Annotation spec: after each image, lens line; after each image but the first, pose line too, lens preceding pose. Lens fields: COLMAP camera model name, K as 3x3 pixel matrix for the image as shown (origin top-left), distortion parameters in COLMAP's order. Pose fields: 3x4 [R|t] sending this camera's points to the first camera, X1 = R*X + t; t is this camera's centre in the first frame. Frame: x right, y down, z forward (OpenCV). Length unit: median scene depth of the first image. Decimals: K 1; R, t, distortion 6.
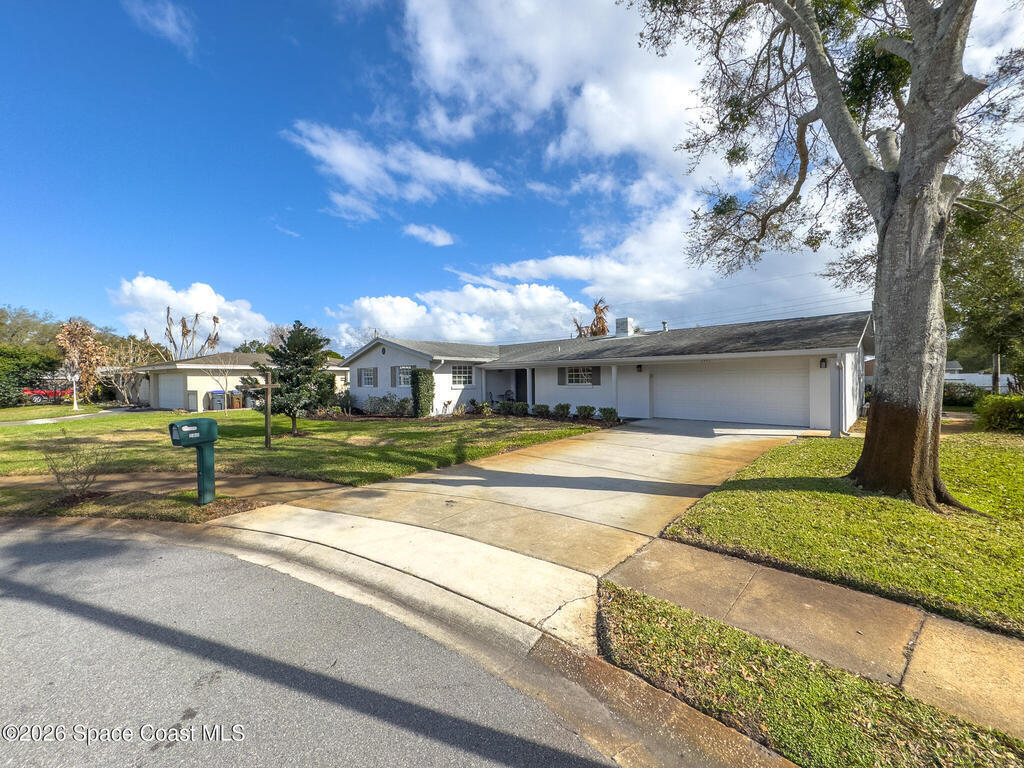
lens RADIAL K [[395.2, 0, 501.7], [0, 395.2, 382.8], [0, 0, 1]] dist [-0.000159, -0.000270]
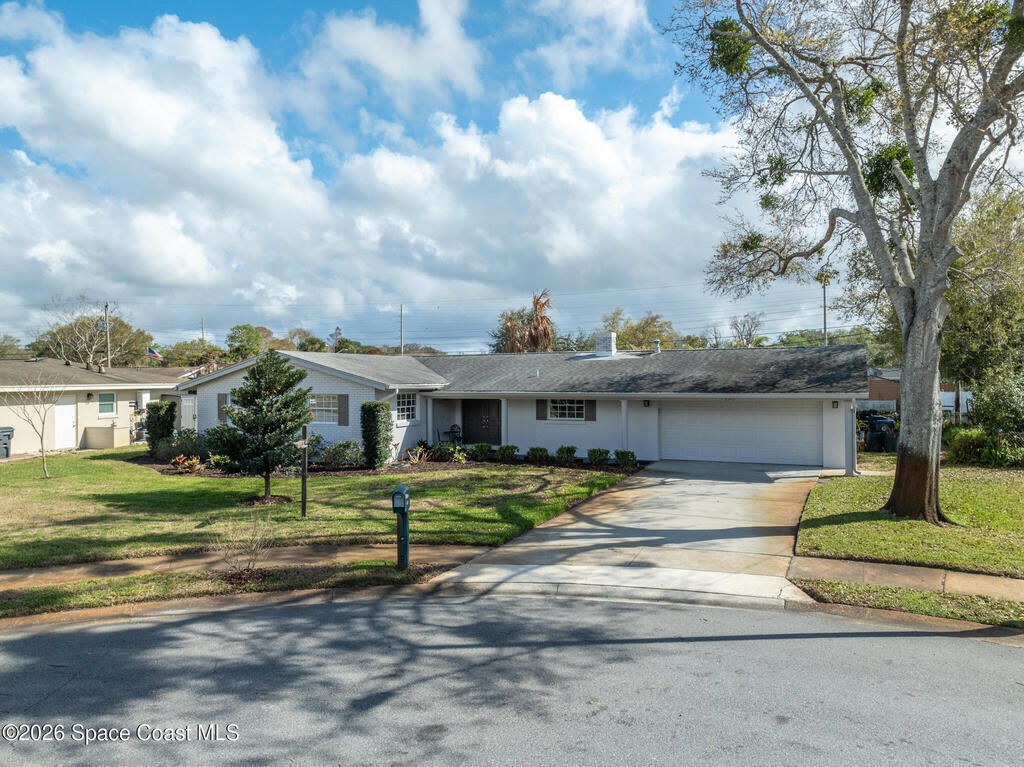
lens RADIAL K [[694.1, 0, 492.3], [0, 694.1, 382.2], [0, 0, 1]] dist [0.001626, 0.002133]
pose [[0.951236, 0.001762, 0.308460, -1.193033], [0.001353, 0.999950, -0.009886, -0.179316], [-0.308462, 0.009821, 0.951186, -0.891757]]
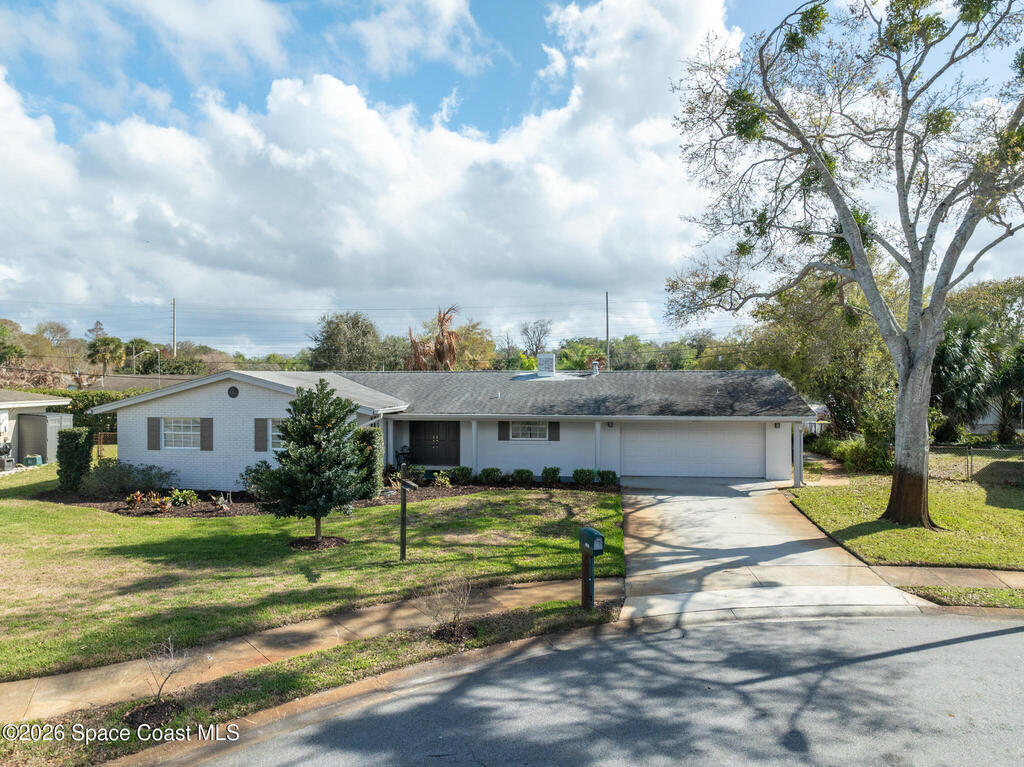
lens RADIAL K [[706.6, 0, 508.0], [0, 706.6, 381.7], [0, 0, 1]] dist [0.008632, 0.007593]
pose [[0.801898, 0.008698, 0.597397, -2.252470], [-0.001089, 0.999914, -0.013097, -0.301257], [-0.597459, 0.009852, 0.801839, -0.442846]]
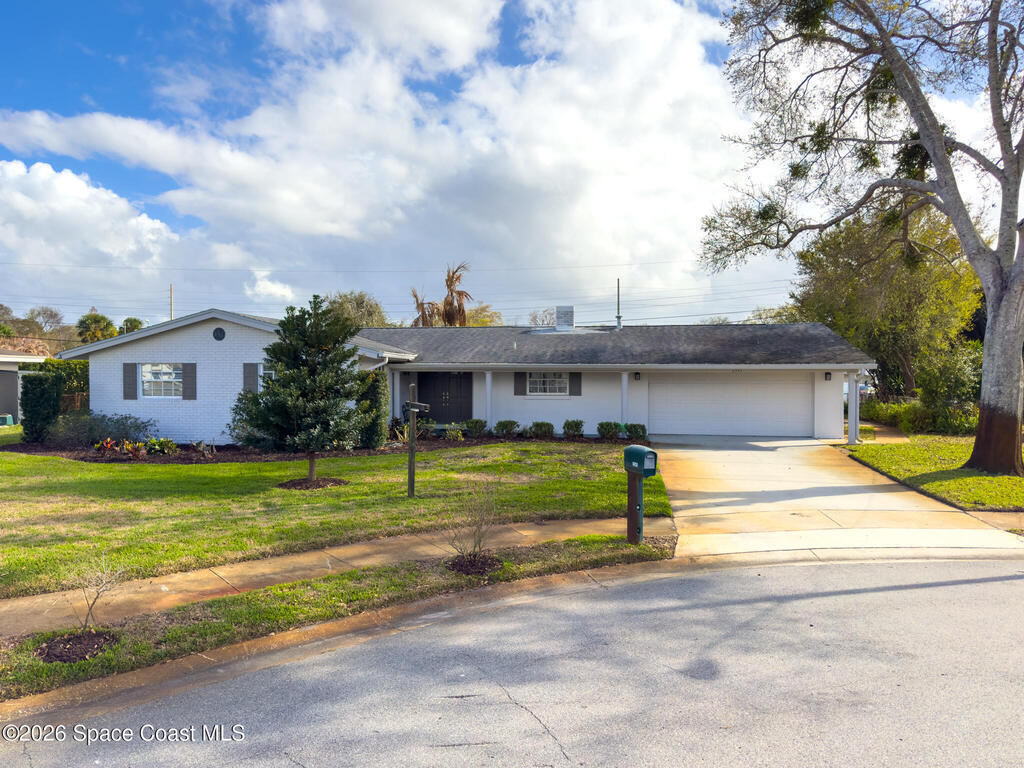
lens RADIAL K [[717.1, 0, 509.8], [0, 717.1, 387.9], [0, 0, 1]] dist [0.094718, -0.092919]
pose [[0.806715, 0.001392, 0.590939, -2.093058], [-0.005925, 0.999966, 0.005733, -0.048701], [-0.590911, -0.008127, 0.806696, -0.136482]]
